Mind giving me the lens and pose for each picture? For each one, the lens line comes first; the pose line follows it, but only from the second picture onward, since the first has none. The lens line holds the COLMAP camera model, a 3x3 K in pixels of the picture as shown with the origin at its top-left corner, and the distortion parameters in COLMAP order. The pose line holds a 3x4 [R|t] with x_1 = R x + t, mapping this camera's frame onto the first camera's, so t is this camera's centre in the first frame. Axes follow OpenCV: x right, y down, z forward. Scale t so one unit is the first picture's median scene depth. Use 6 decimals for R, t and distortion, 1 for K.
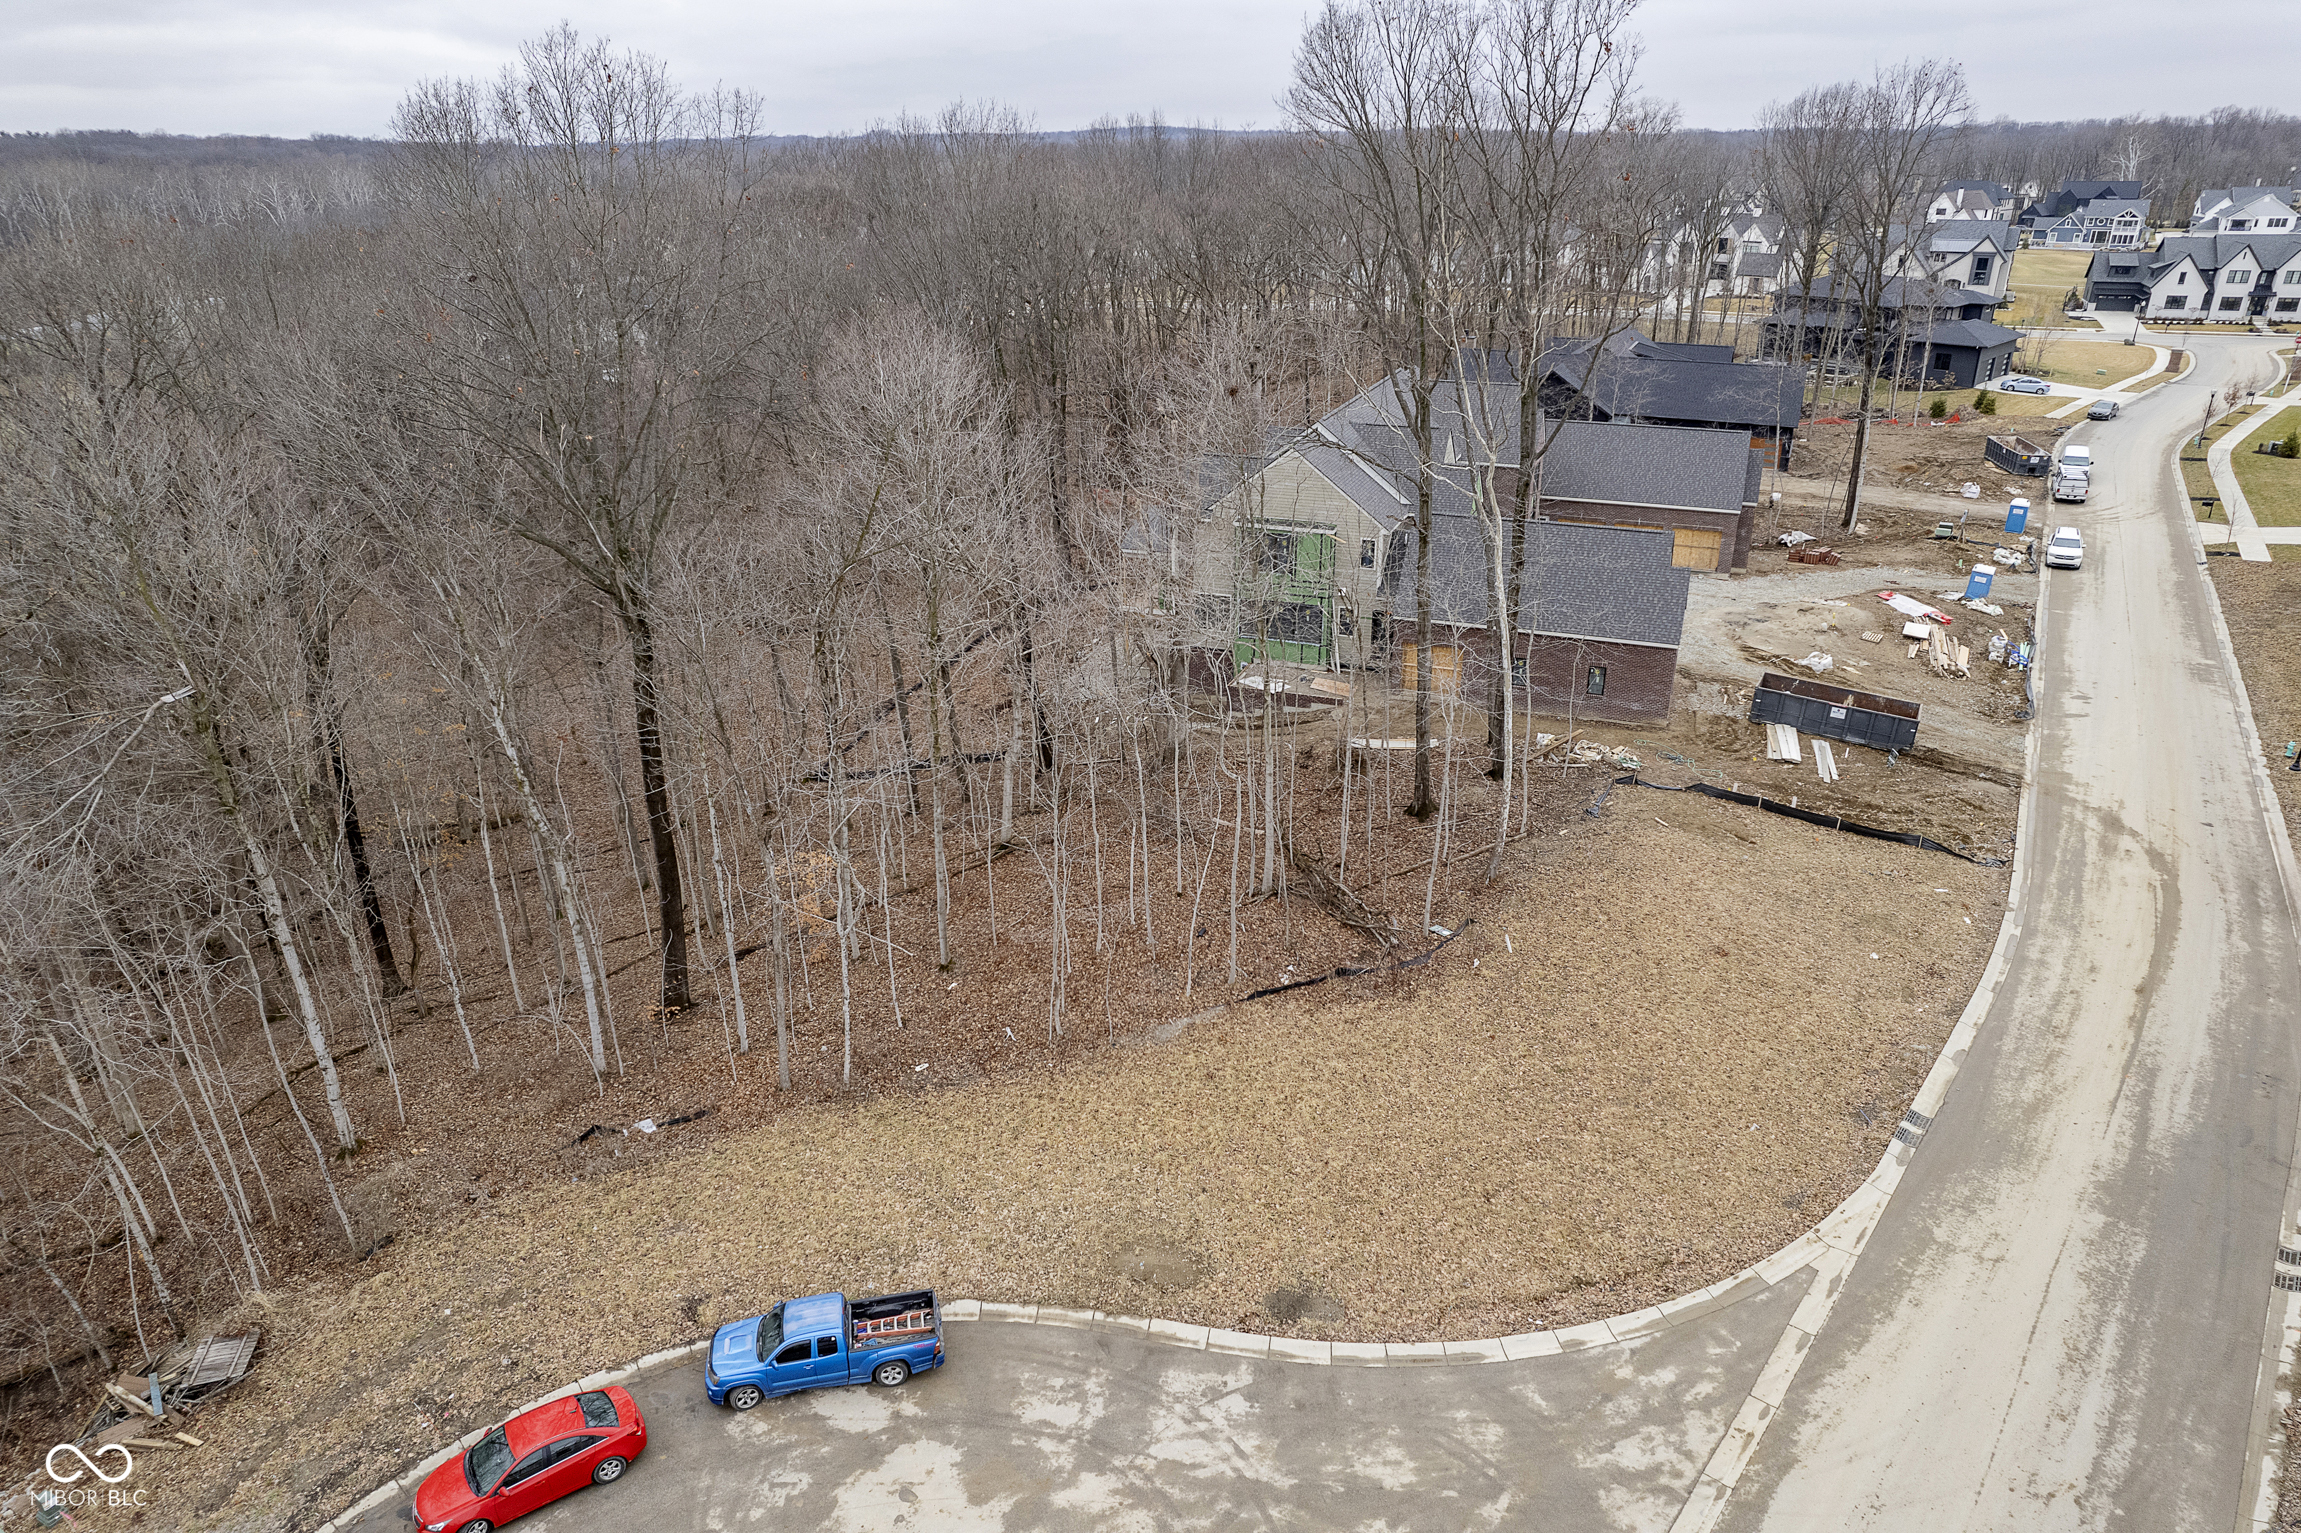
lens RADIAL K [[1467.3, 0, 1150.5], [0, 1467.3, 766.5], [0, 0, 1]] dist [-0.088897, 0.075569]
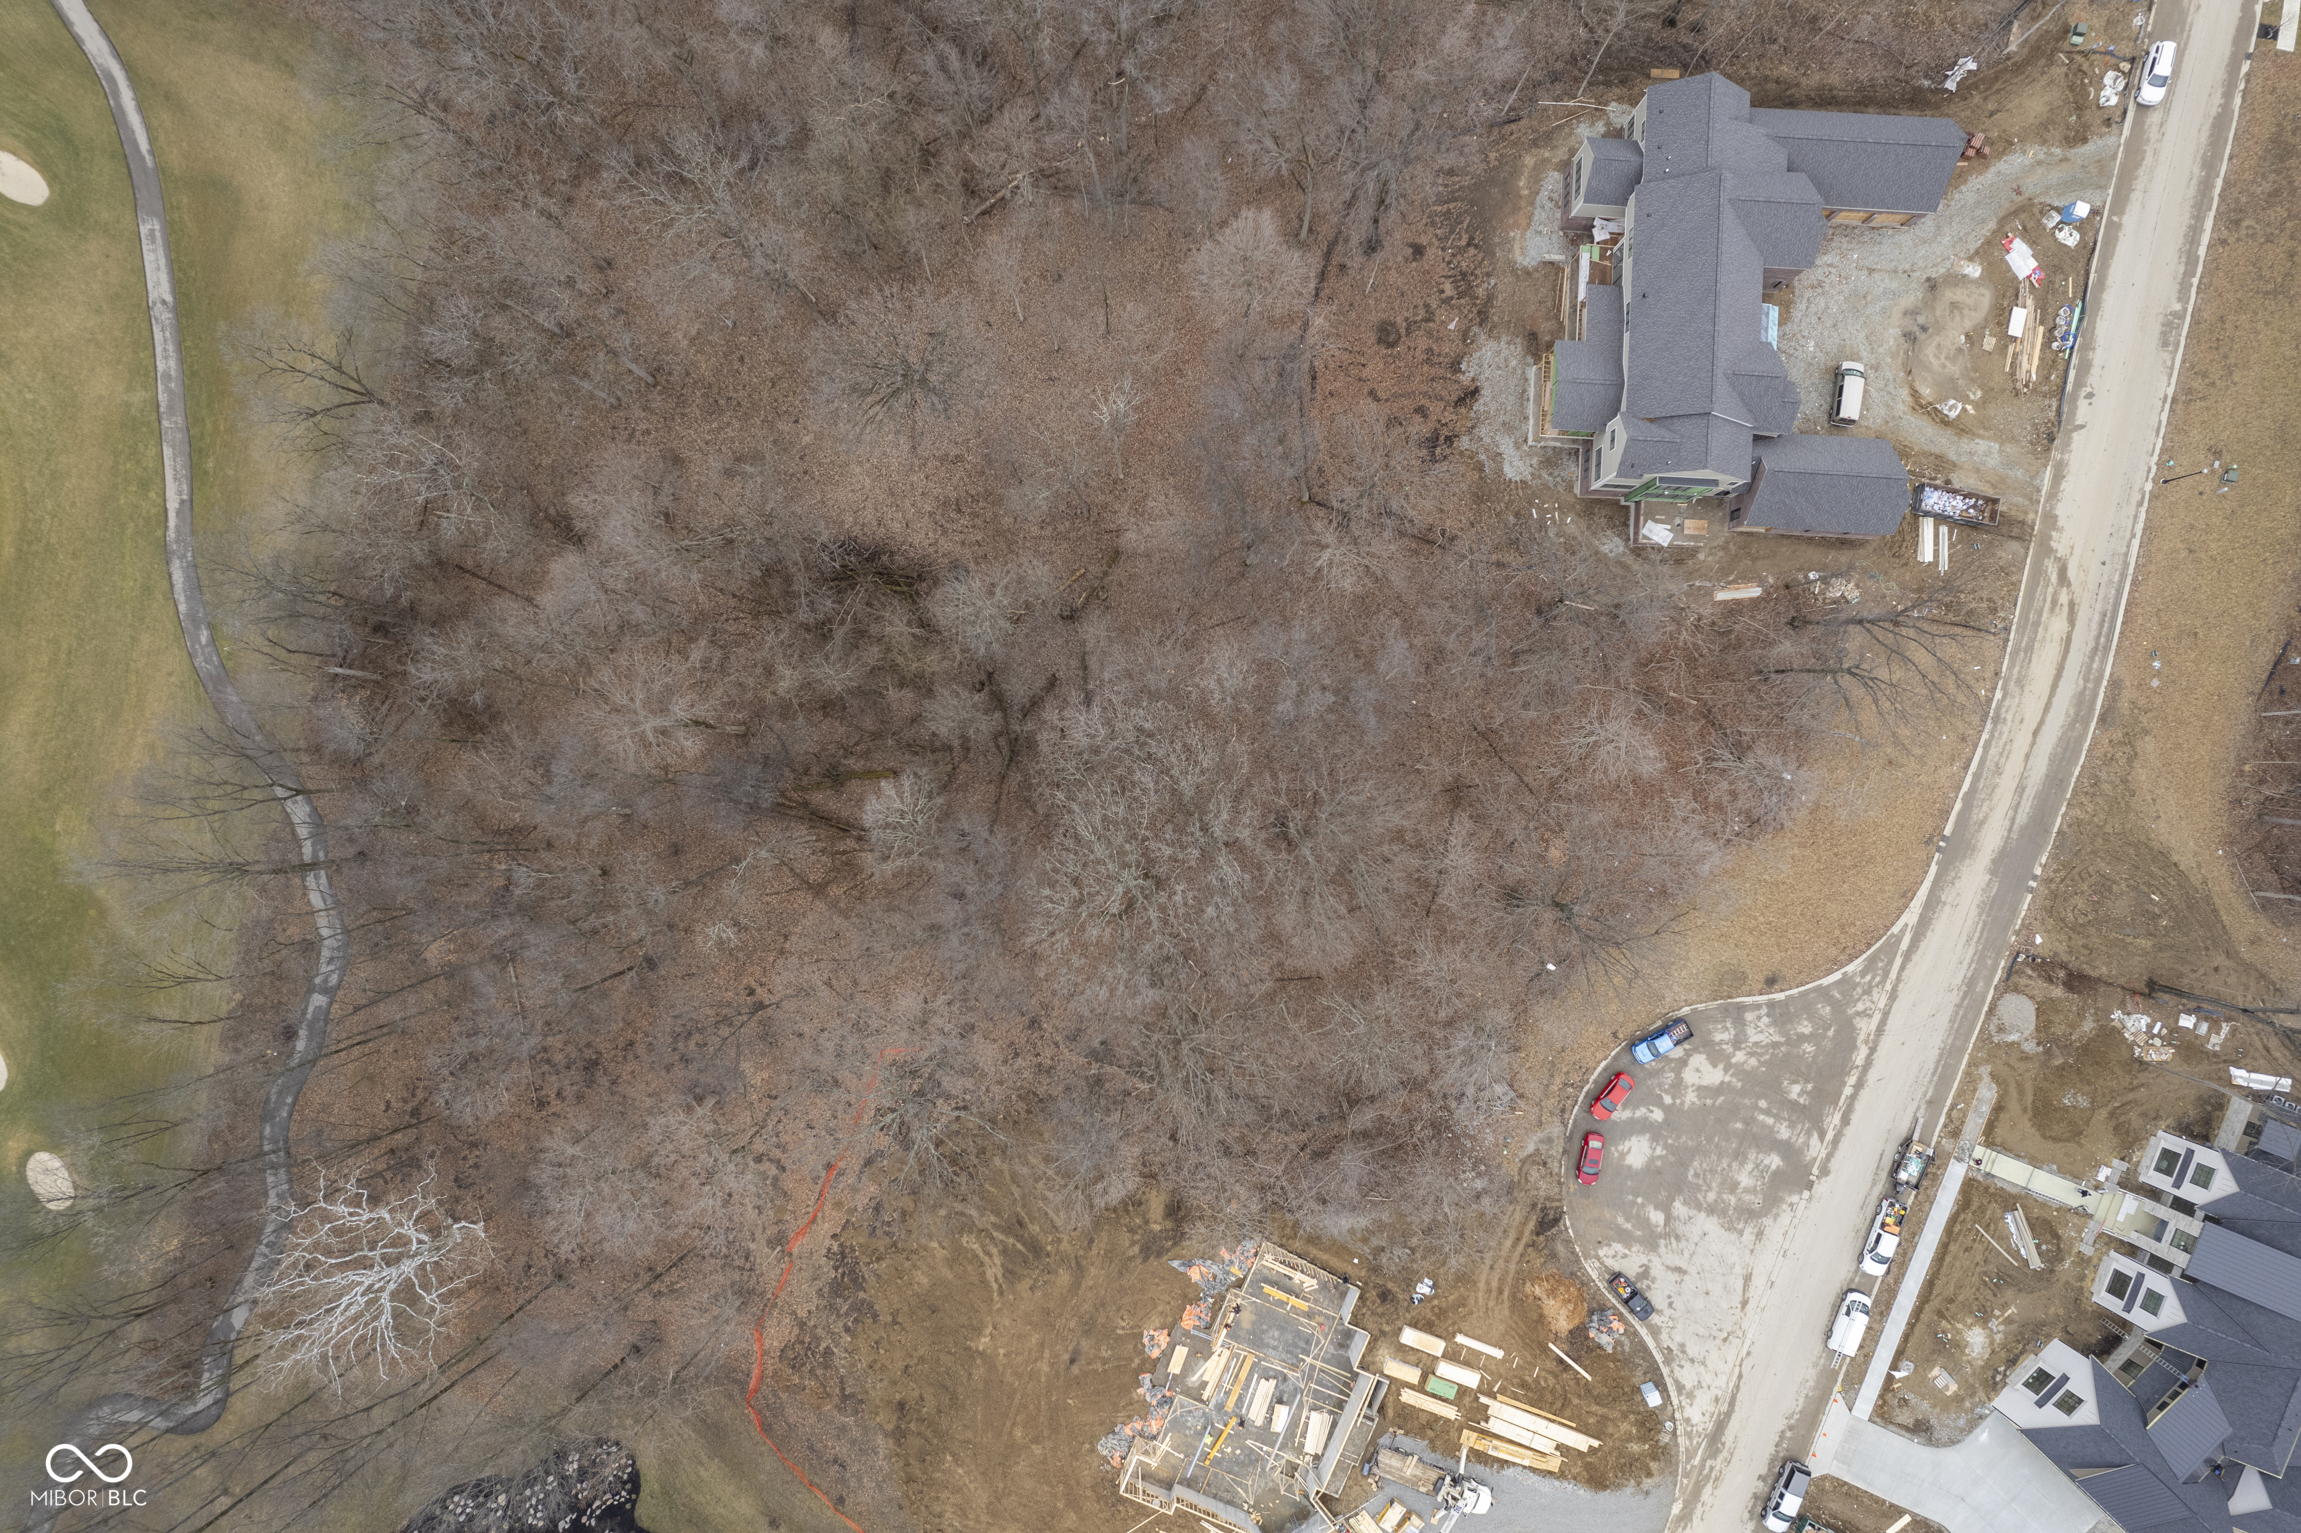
lens RADIAL K [[1473.4, 0, 1146.9], [0, 1473.4, 770.8], [0, 0, 1]] dist [-0.083207, 0.077709]
pose [[0.949468, -0.313592, 0.013054, -1.093319], [0.111667, 0.376383, 0.919710, -2.885339], [-0.293328, -0.871777, 0.392381, 0.424864]]
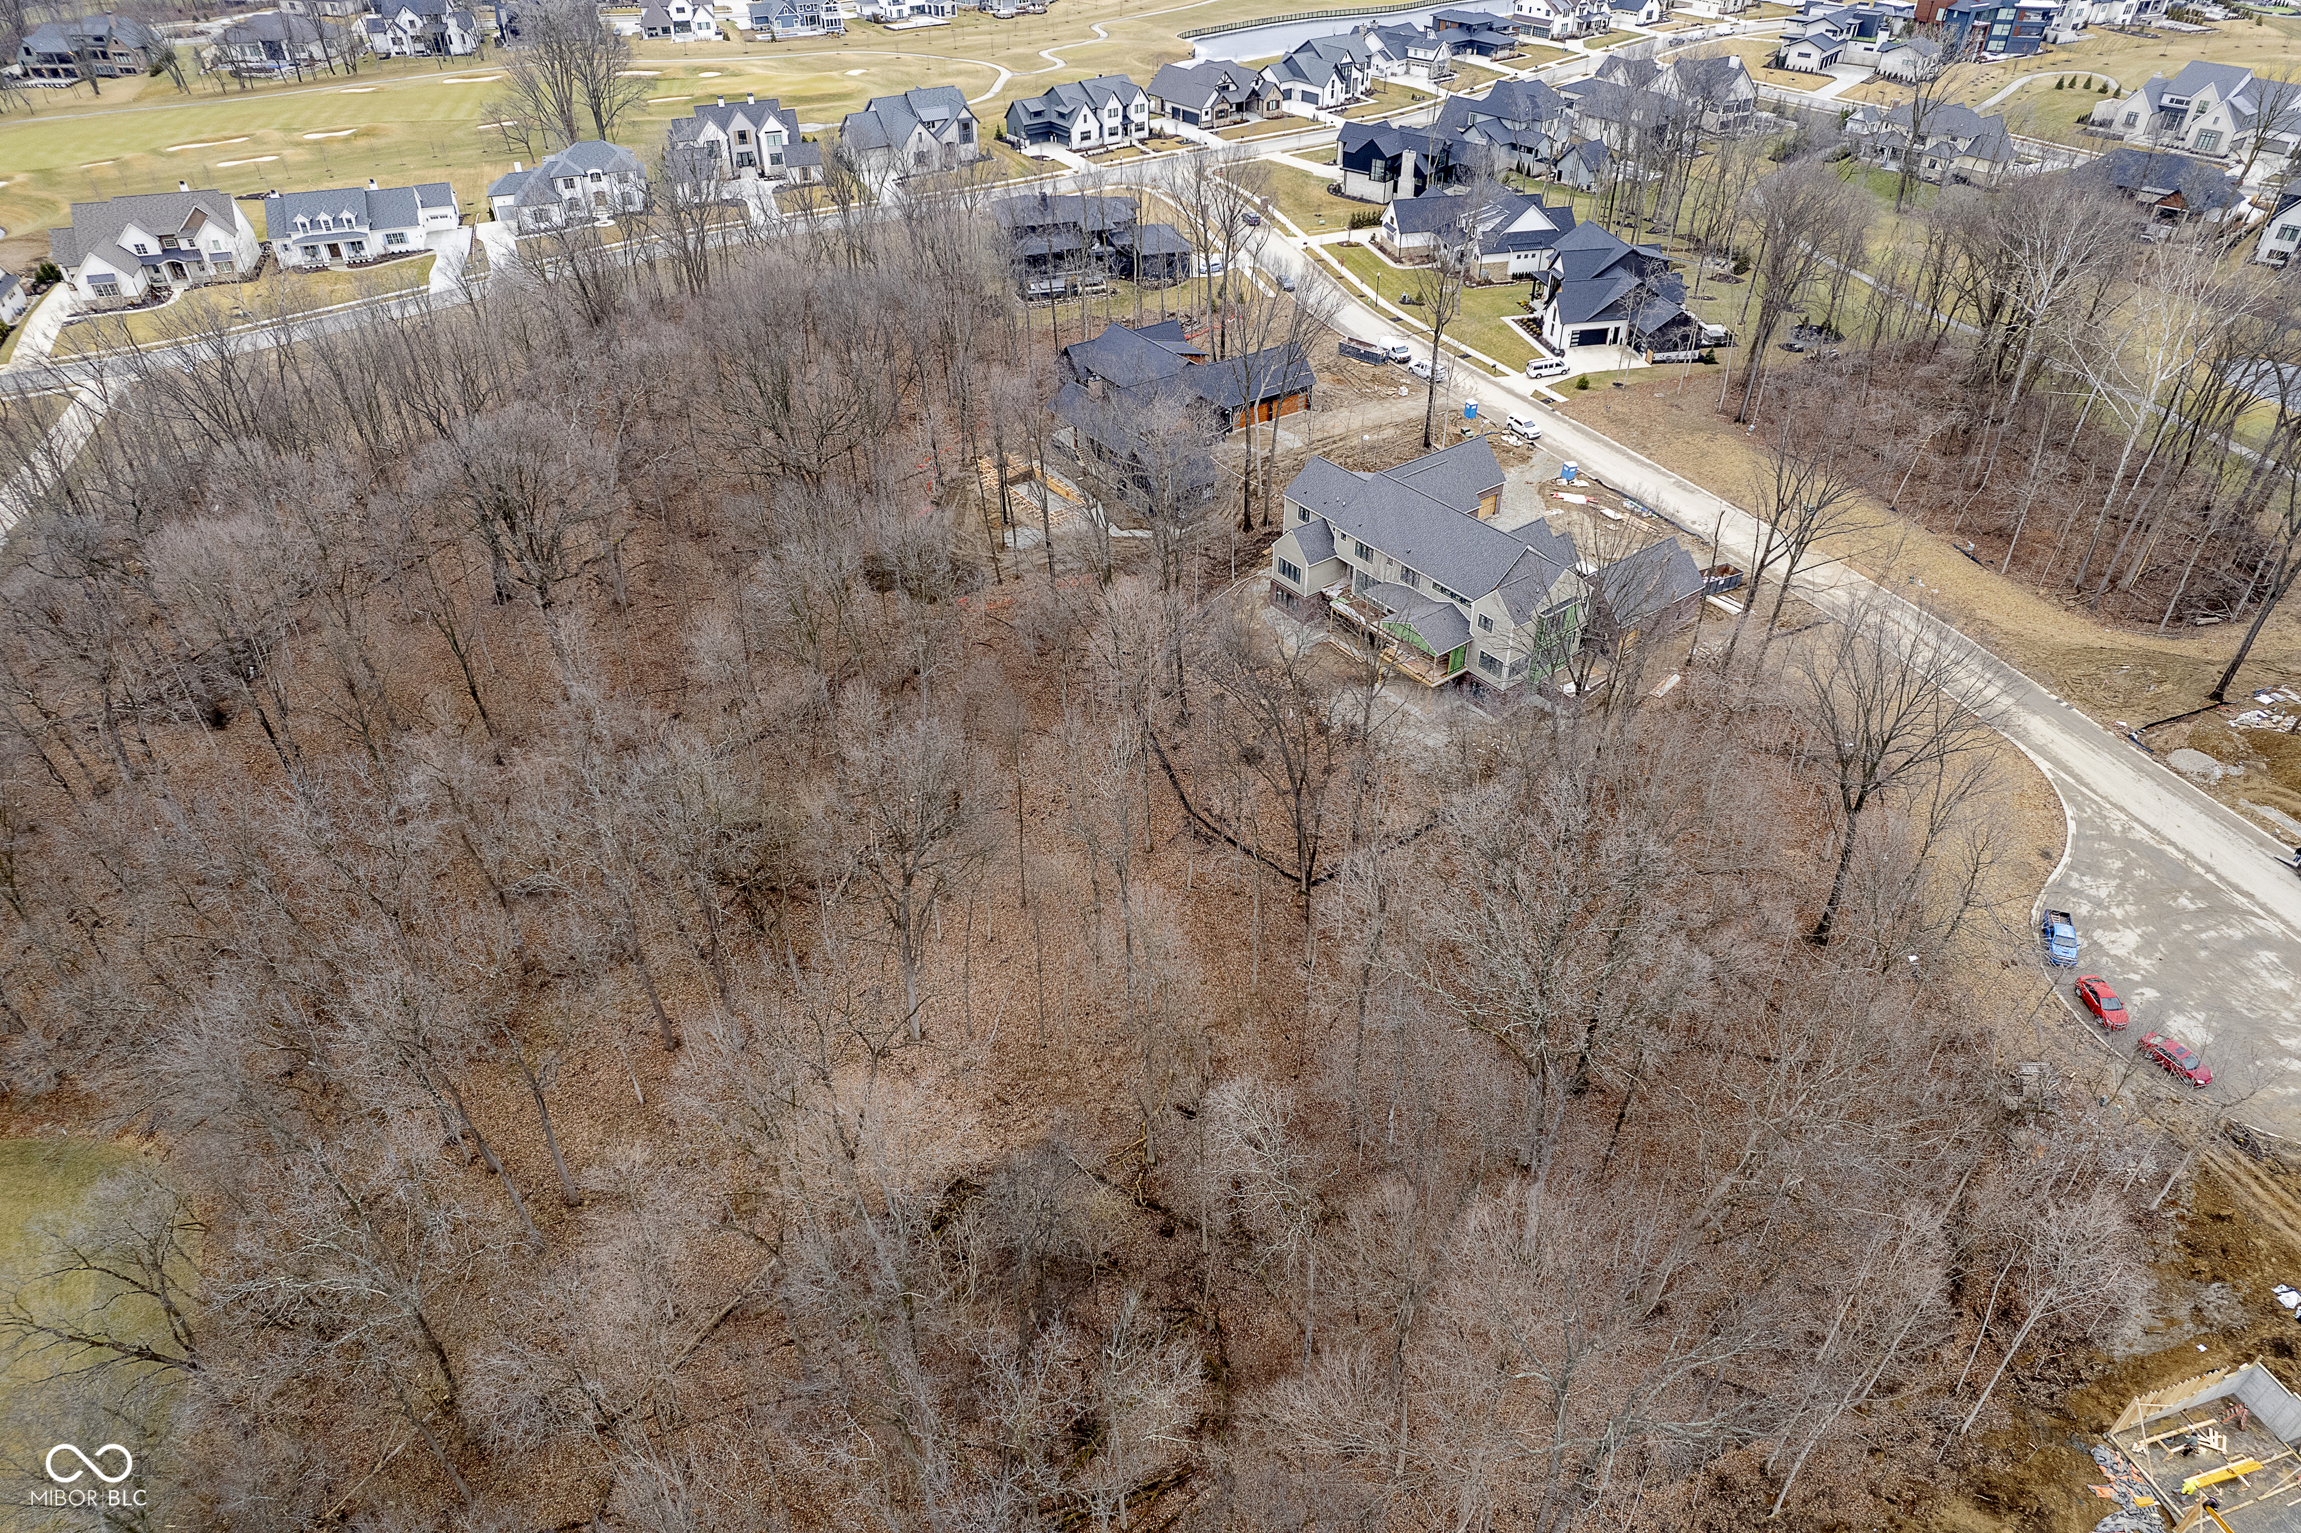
lens RADIAL K [[1473.4, 0, 1146.9], [0, 1473.4, 770.8], [0, 0, 1]] dist [-0.083207, 0.077709]
pose [[0.523459, -0.499536, 0.690257, -2.742363], [0.337766, 0.865397, 0.370138, -1.484688], [-0.782243, 0.039394, 0.621726, 0.473539]]
